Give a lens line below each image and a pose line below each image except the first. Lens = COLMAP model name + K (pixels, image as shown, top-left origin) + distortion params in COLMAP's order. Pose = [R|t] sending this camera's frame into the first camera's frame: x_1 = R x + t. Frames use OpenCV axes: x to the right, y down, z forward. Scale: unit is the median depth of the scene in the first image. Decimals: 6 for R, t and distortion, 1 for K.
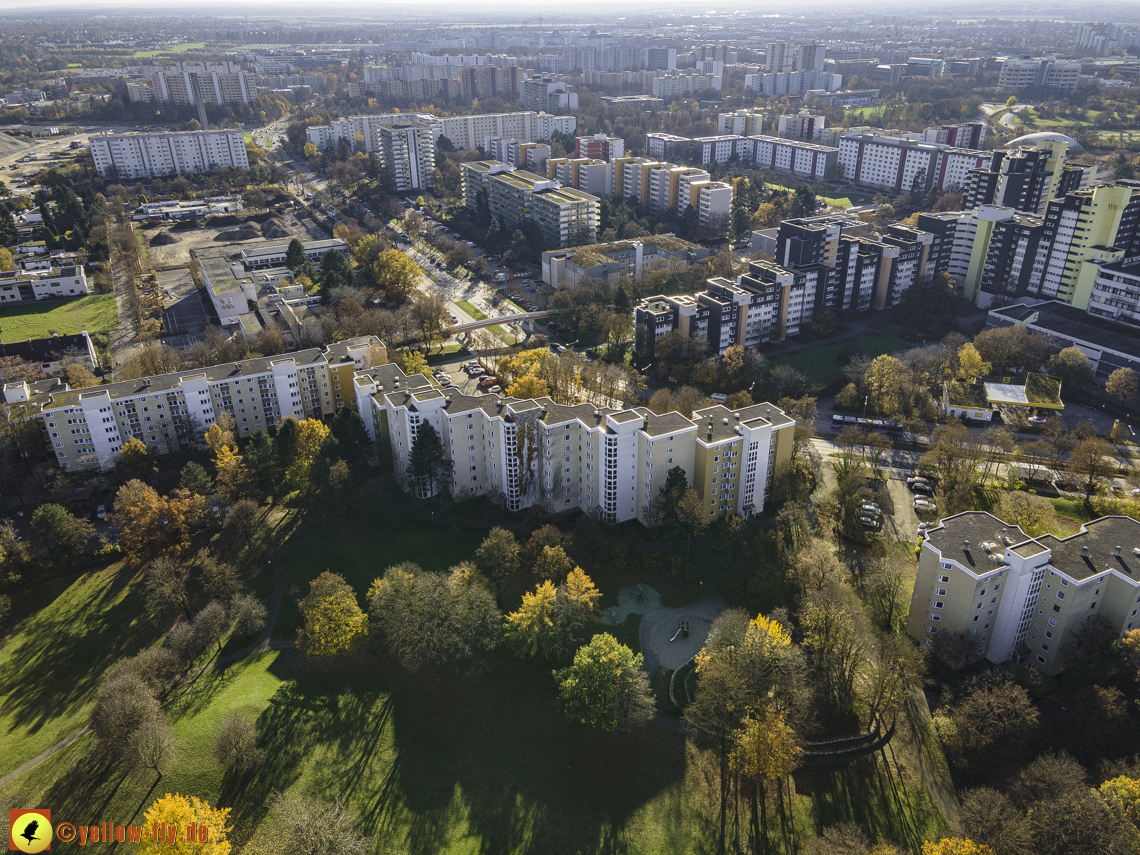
lens RADIAL K [[833.6, 0, 570.7], [0, 833.6, 426.7], [0, 0, 1]] dist [0.022112, 0.040431]
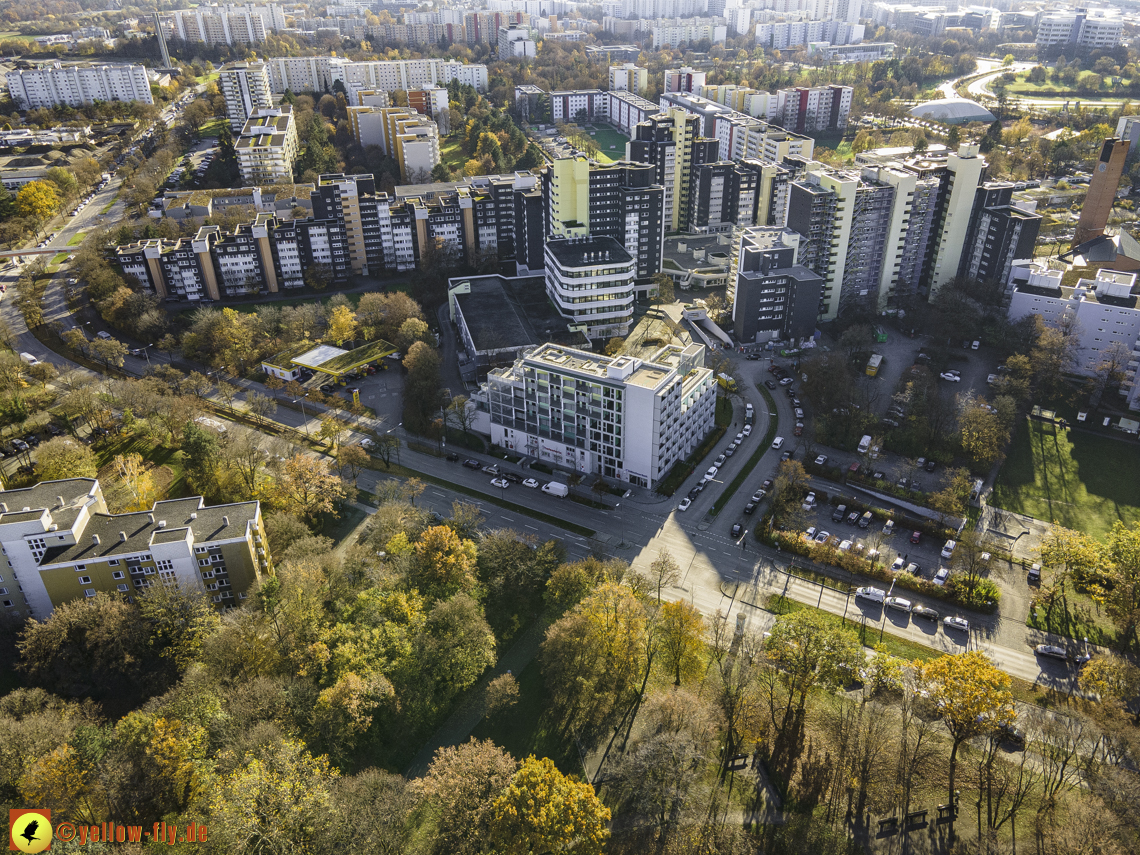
lens RADIAL K [[832.6, 0, 570.4], [0, 832.6, 430.7], [0, 0, 1]] dist [0.012612, 0.057216]
pose [[0.973458, 0.113023, -0.199011, 0.765158], [-0.101078, 0.992467, 0.069221, -0.038257], [0.205336, -0.047268, 0.977549, 0.056762]]
